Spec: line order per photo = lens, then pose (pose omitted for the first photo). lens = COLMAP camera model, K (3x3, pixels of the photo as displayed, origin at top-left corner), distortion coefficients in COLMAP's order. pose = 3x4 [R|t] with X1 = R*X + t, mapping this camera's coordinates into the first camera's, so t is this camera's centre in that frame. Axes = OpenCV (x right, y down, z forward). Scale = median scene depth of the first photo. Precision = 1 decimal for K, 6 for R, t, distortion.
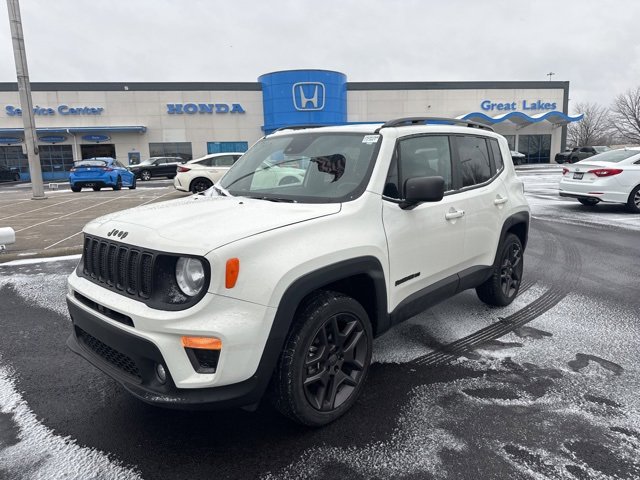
lens RADIAL K [[452.6, 0, 320.0], [0, 452.6, 240.0], [0, 0, 1]] dist [0.043504, -0.048480]
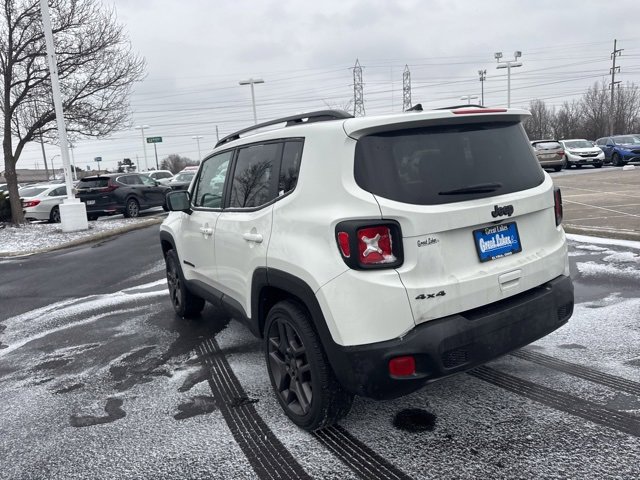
lens RADIAL K [[450.9, 0, 322.1], [0, 450.9, 236.4], [0, 0, 1]] dist [0.055049, -0.070801]
pose [[-0.283285, 0.190640, -0.939897, 0.999432], [-0.077735, 0.972254, 0.220633, -0.244348], [0.955880, 0.135565, -0.260606, 1.275906]]
